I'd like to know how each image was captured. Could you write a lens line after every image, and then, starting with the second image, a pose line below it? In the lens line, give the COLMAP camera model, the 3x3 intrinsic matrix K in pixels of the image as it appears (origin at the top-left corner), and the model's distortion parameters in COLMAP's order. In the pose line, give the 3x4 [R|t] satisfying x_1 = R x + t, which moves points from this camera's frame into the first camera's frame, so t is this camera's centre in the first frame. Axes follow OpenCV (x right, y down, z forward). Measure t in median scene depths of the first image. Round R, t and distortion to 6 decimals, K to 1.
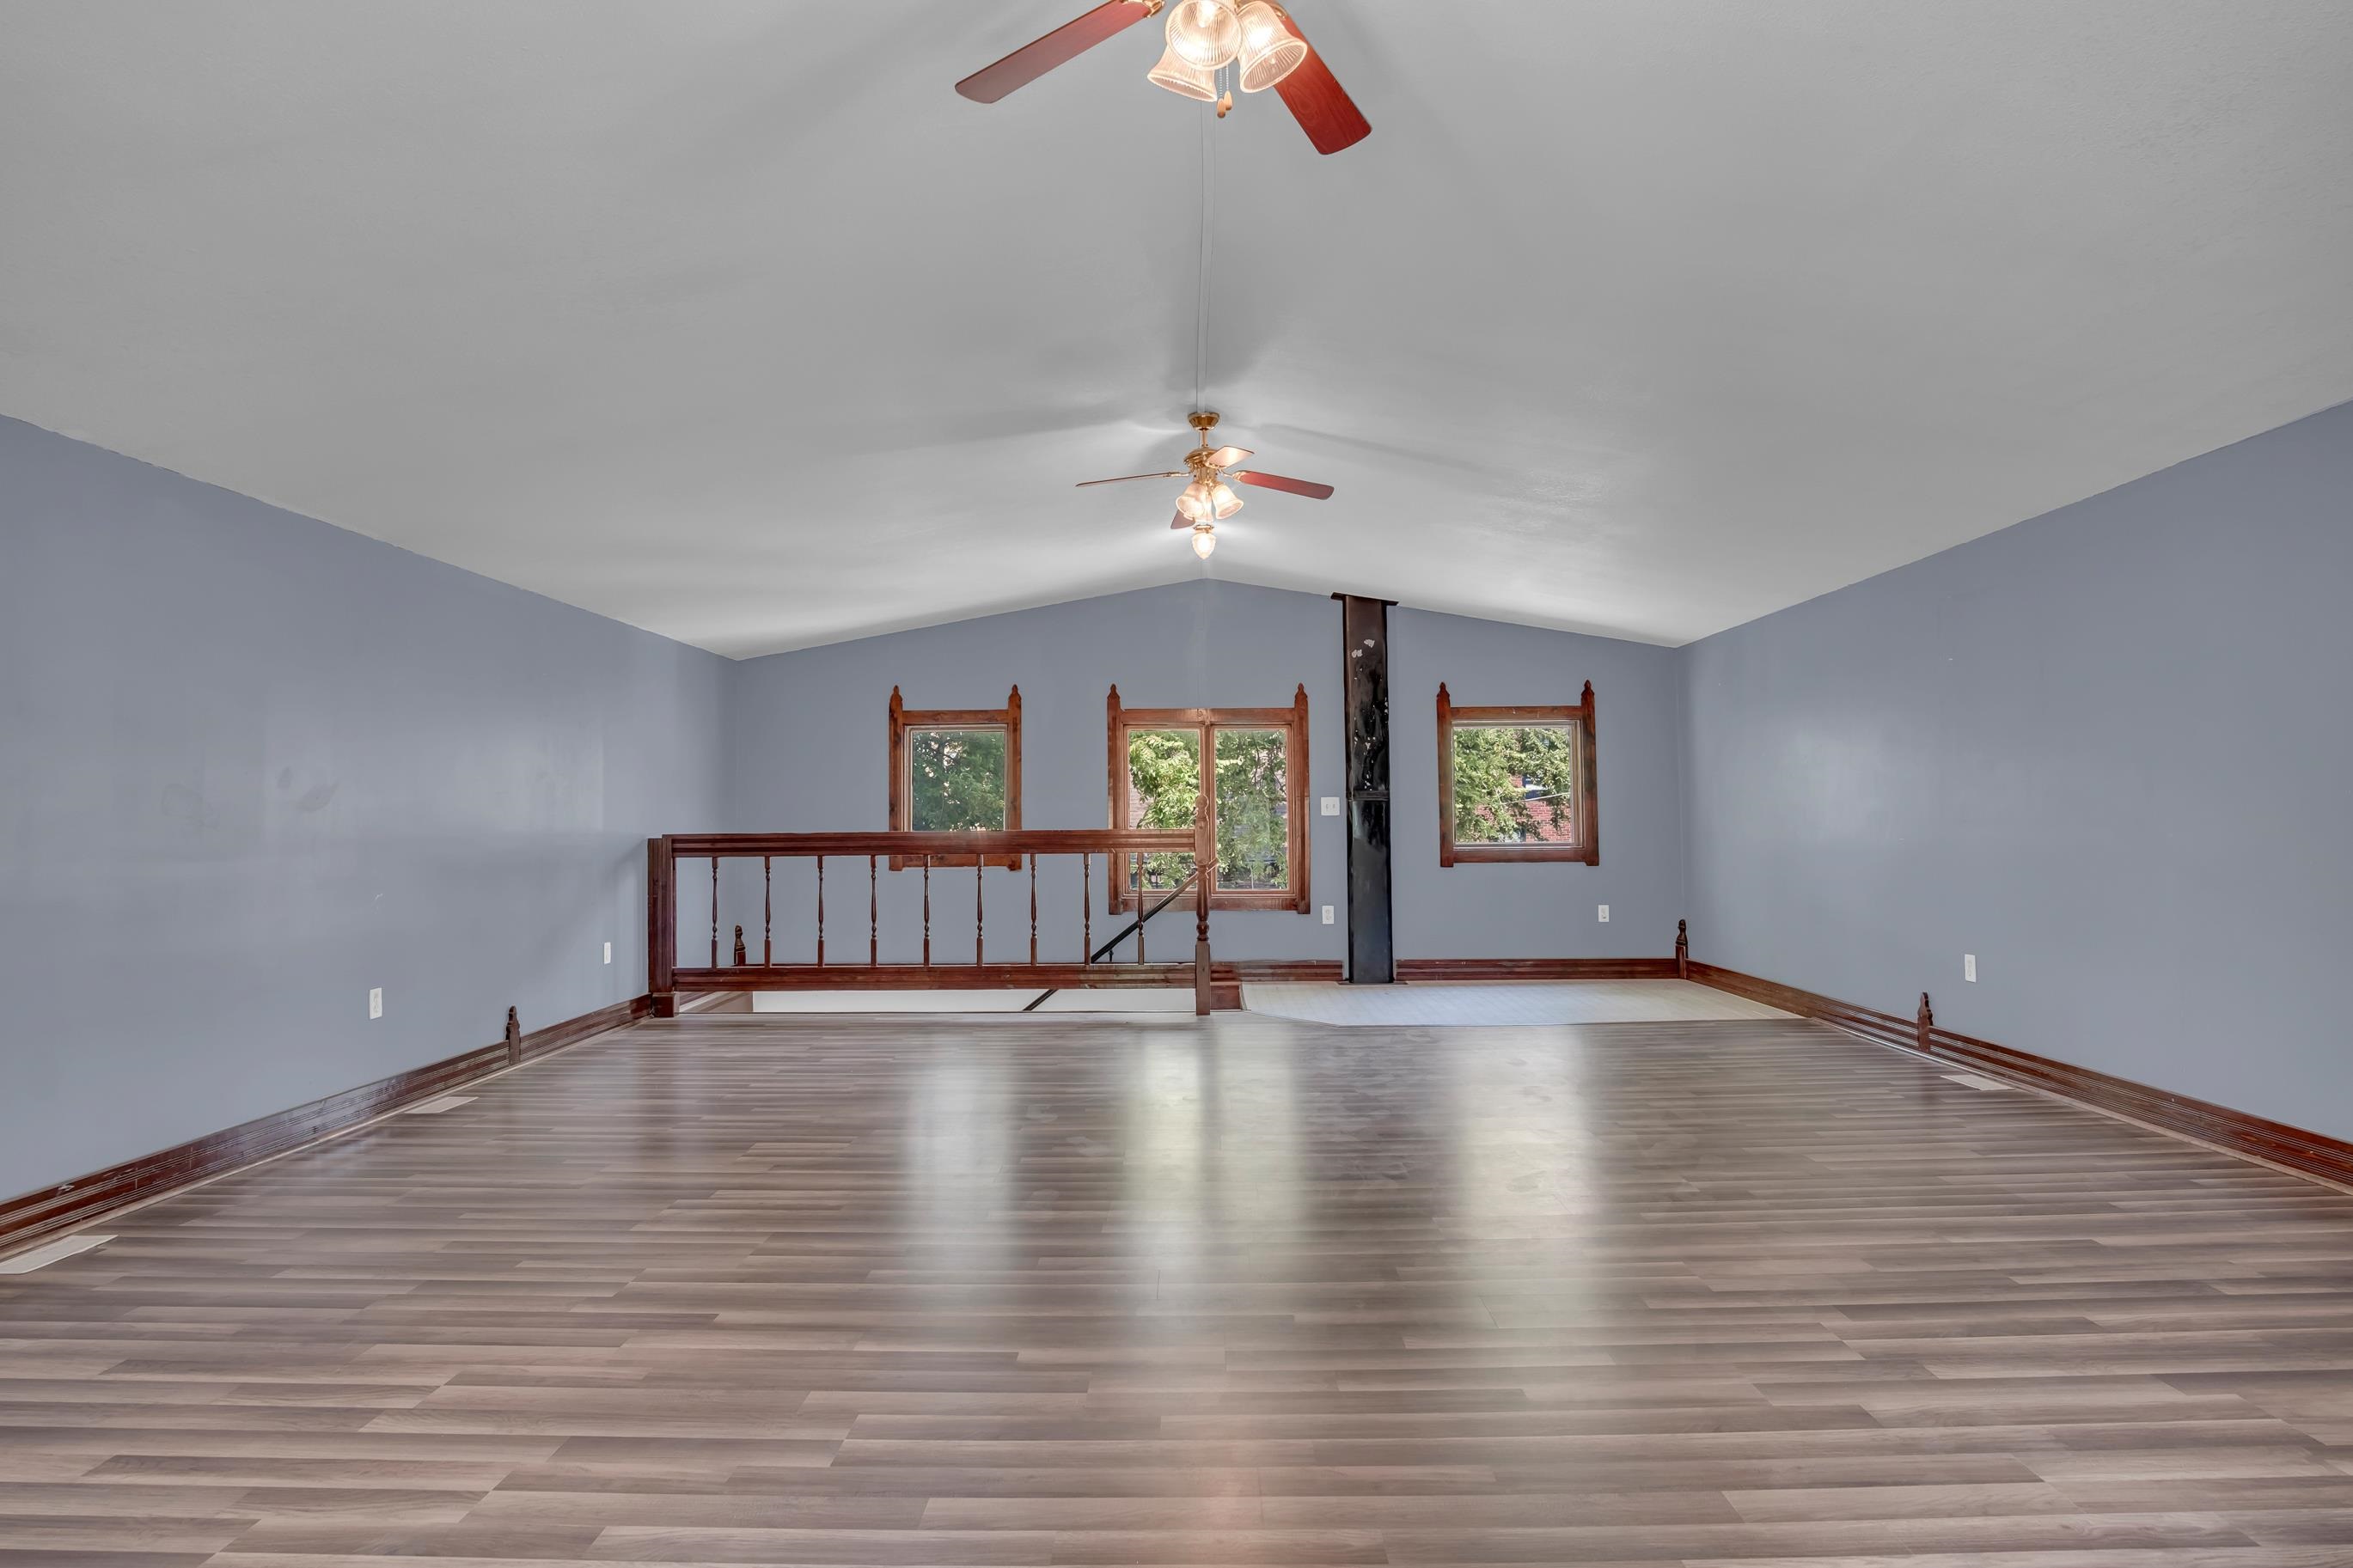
lens RADIAL K [[1256.4, 0, 1174.4], [0, 1256.4, 793.5], [0, 0, 1]] dist [-0.023871, 0.003128]
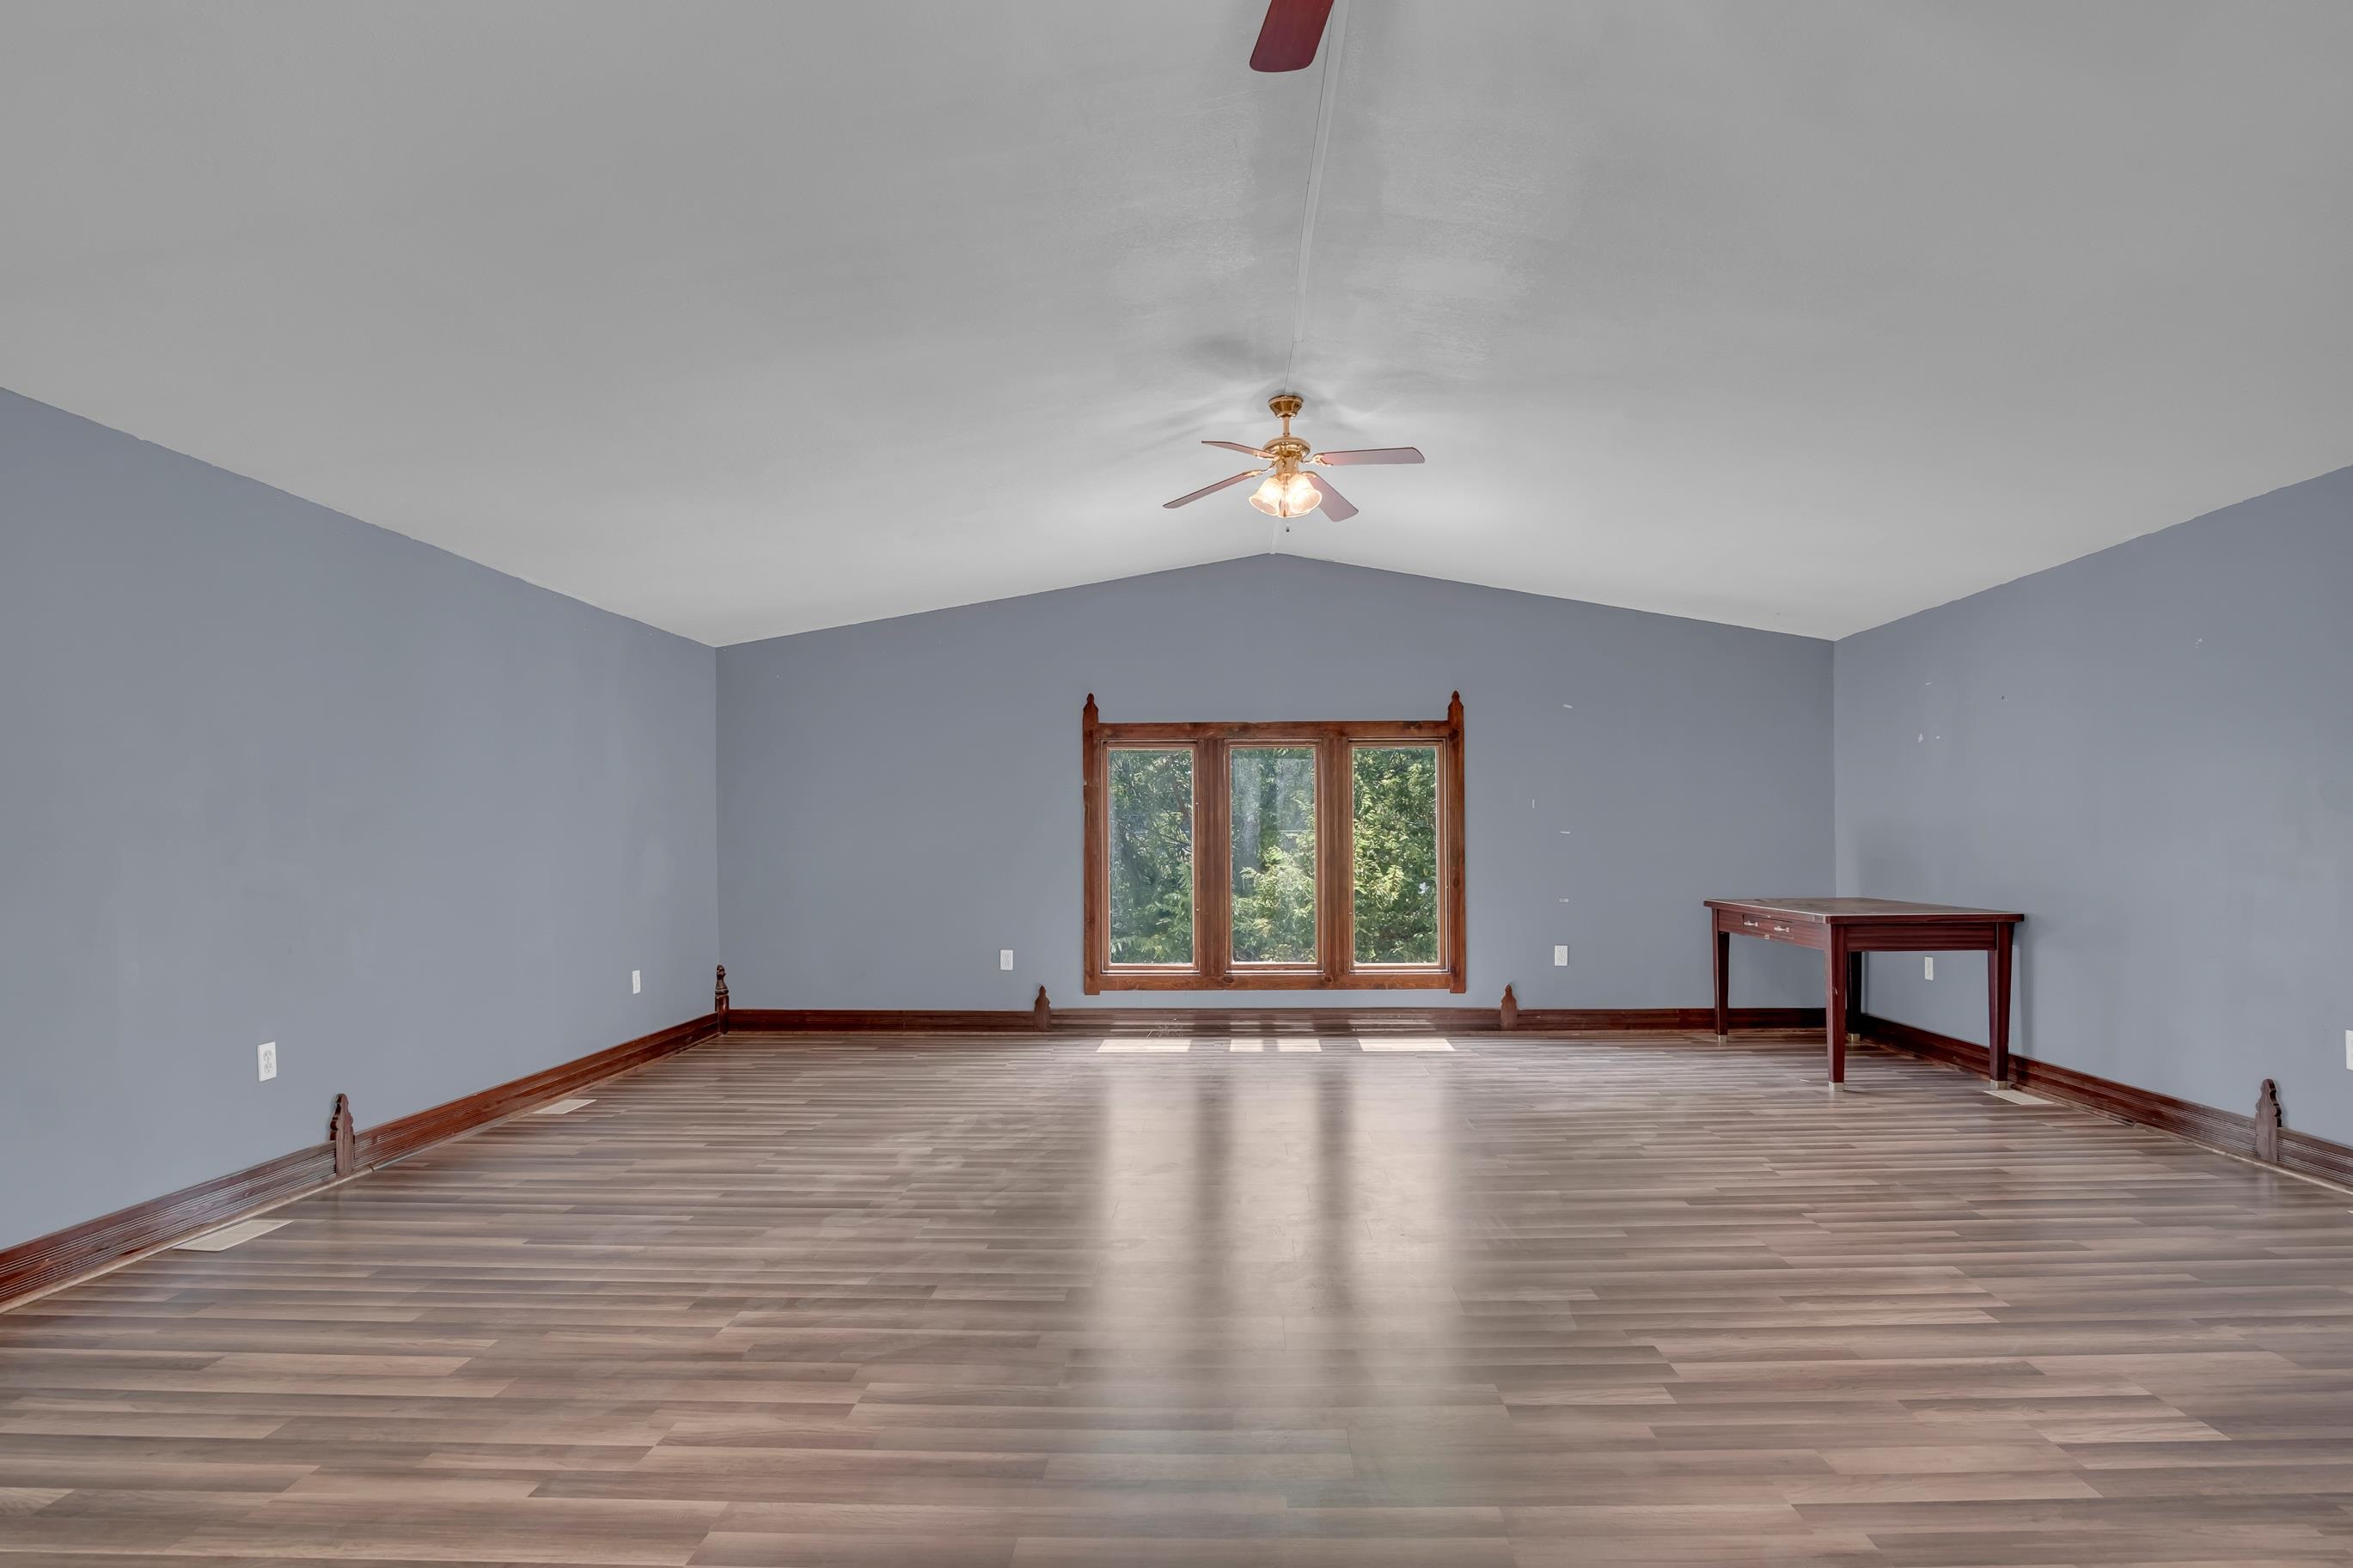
lens RADIAL K [[1296.3, 0, 1176.5], [0, 1296.3, 784.0], [0, 0, 1]] dist [-0.019424, 0.000325]
pose [[-0.999459, 0.022765, 0.023757, 0.128321], [0.021177, 0.997655, -0.065079, 0.041465], [-0.025182, -0.064541, -0.997597, 2.198646]]
